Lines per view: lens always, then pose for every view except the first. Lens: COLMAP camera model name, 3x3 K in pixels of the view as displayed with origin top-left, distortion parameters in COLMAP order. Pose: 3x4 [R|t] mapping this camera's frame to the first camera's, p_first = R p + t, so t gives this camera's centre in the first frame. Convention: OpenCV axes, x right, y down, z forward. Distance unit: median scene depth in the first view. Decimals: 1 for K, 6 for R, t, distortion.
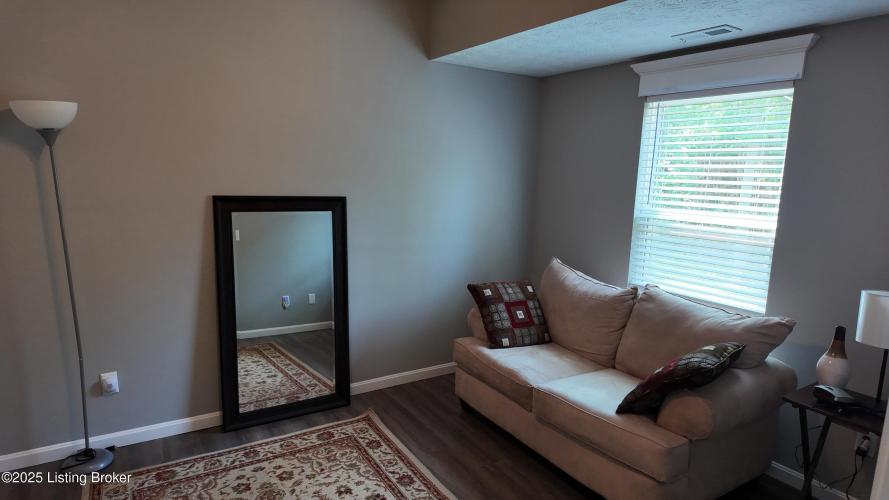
lens RADIAL K [[509.2, 0, 441.0], [0, 509.2, 247.4], [0, 0, 1]] dist [0.018588, -0.020124]
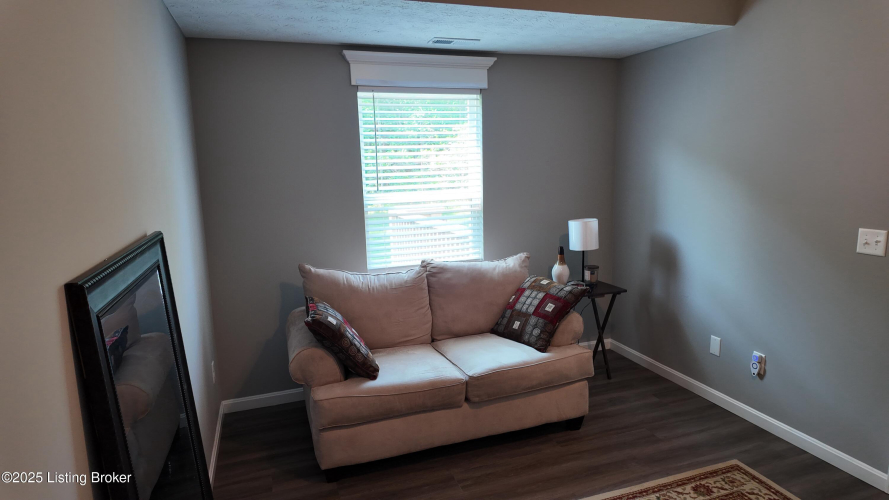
lens RADIAL K [[509.2, 0, 440.2], [0, 509.2, 252.7], [0, 0, 1]] dist [0.018588, -0.020124]
pose [[0.236437, -0.200373, 0.950762, -0.671169], [0.184404, 0.969976, 0.158564, -0.119175], [-0.953988, 0.137834, 0.266288, 0.707161]]
